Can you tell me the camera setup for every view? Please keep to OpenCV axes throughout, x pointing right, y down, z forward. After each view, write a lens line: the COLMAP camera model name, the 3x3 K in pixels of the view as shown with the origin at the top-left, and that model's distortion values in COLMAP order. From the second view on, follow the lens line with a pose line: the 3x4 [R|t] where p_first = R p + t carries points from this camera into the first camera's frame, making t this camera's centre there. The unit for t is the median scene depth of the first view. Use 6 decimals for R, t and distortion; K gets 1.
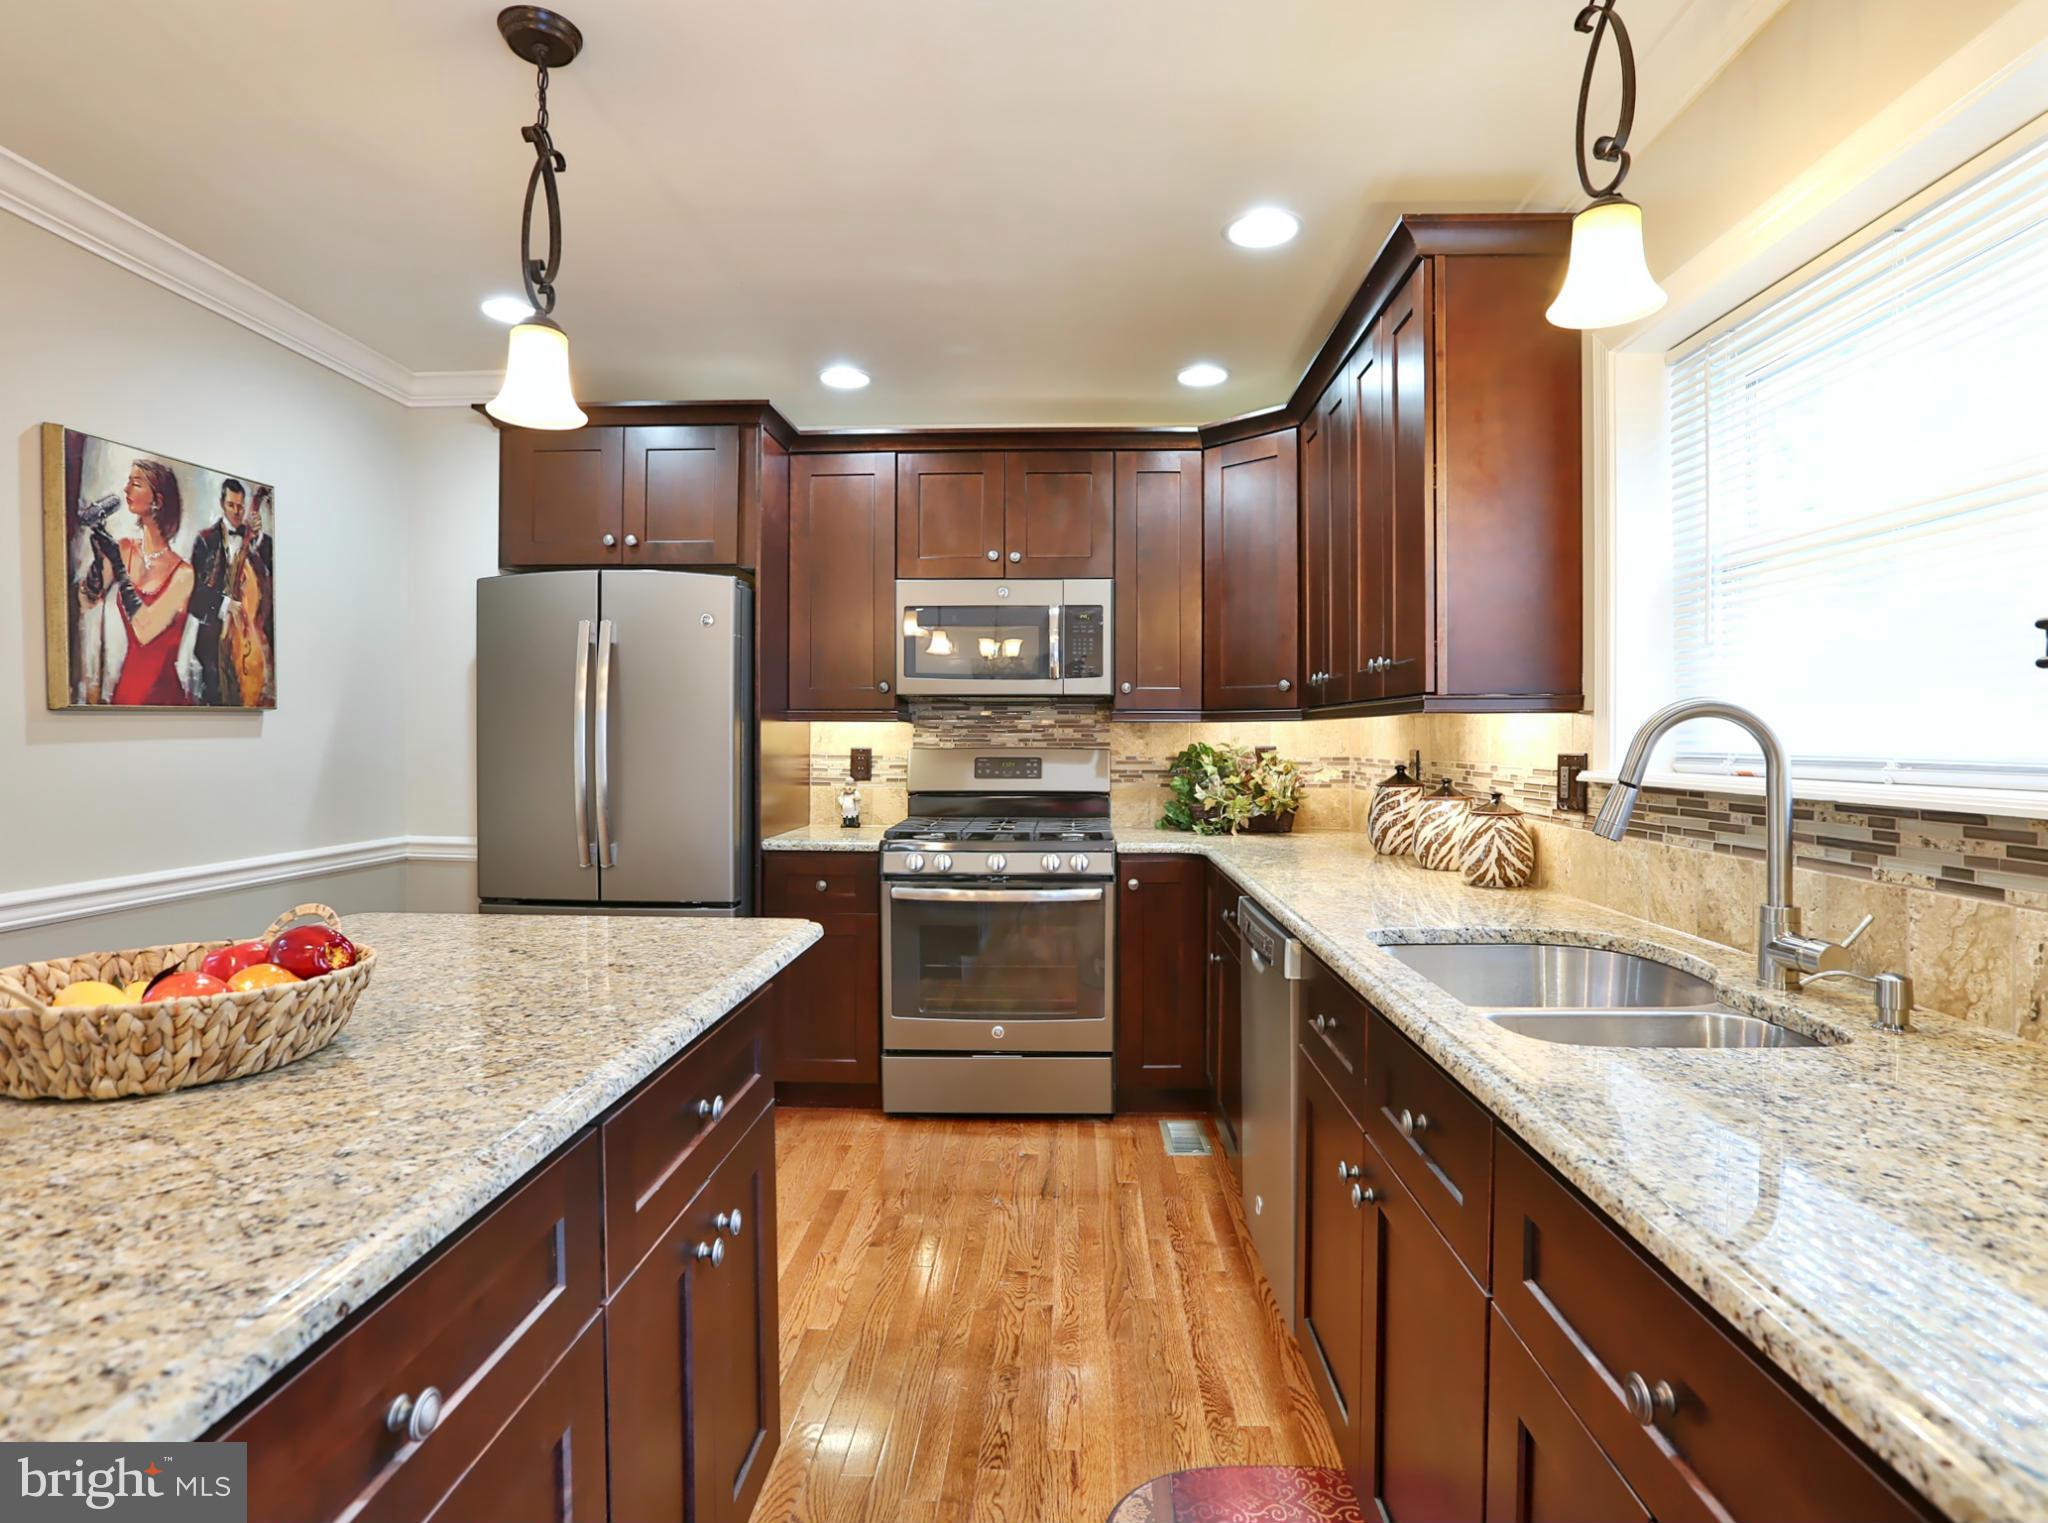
lens RADIAL K [[1079.0, 0, 1011.5], [0, 1079.0, 745.8], [0, 0, 1]] dist [-0.033331, 0.002560]
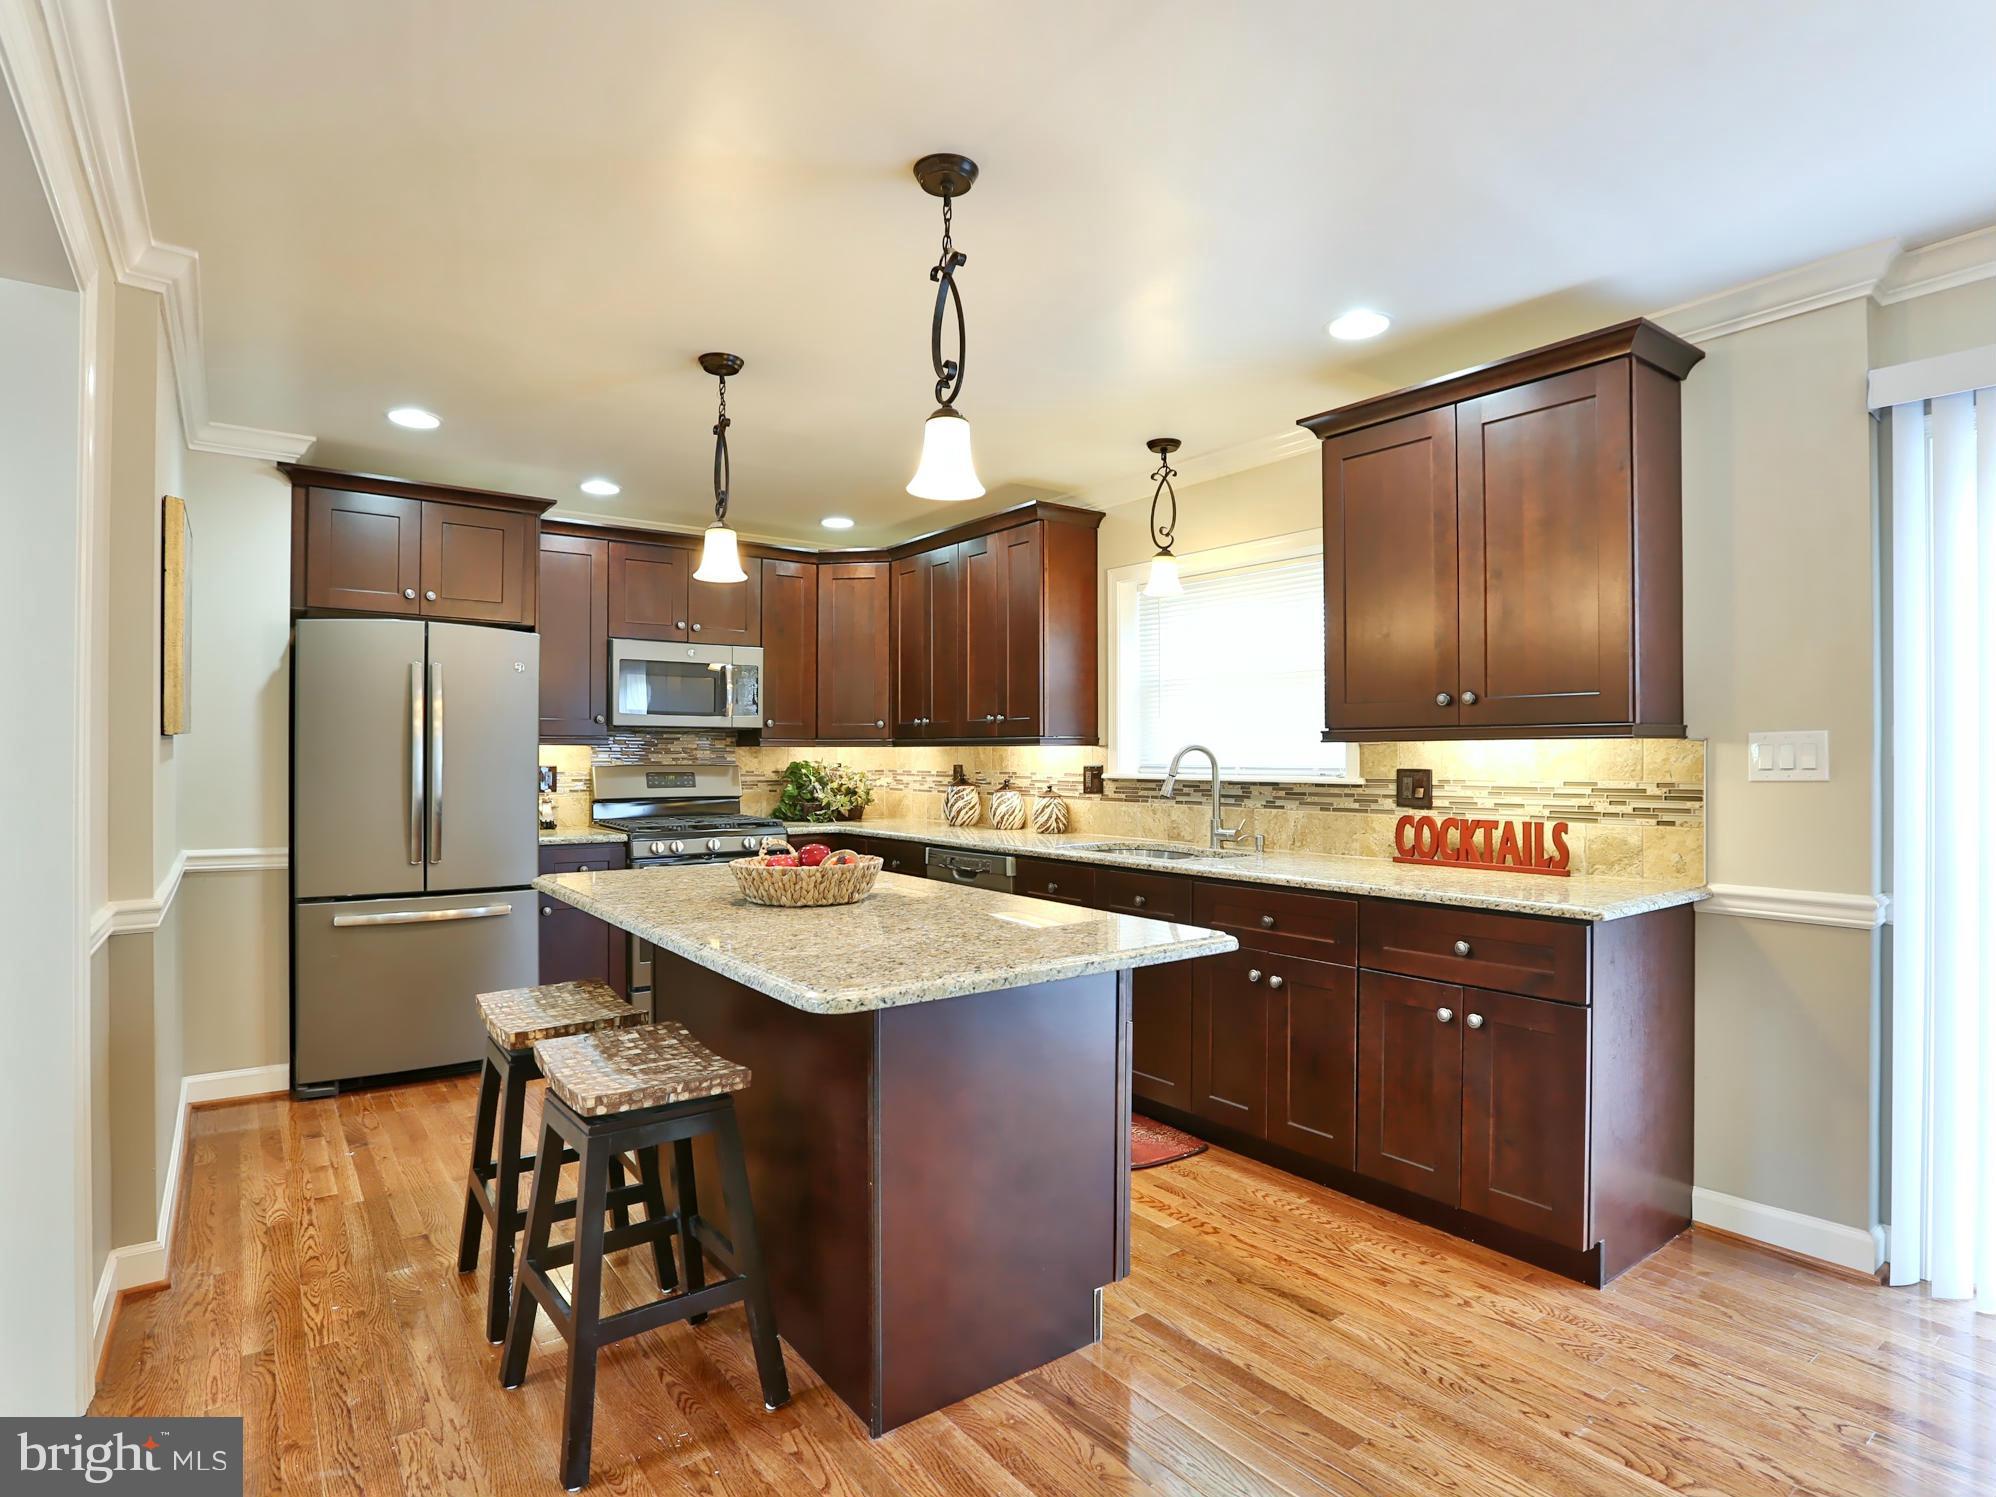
lens RADIAL K [[1051.7, 0, 1002.4], [0, 1051.7, 751.4], [0, 0, 1]] dist [-0.033331, 0.002560]
pose [[0.786618, 0.002266, 0.617436, -0.786244], [0.004831, 0.999940, -0.009825, -0.000901], [-0.617421, 0.010712, 0.786560, -0.453946]]
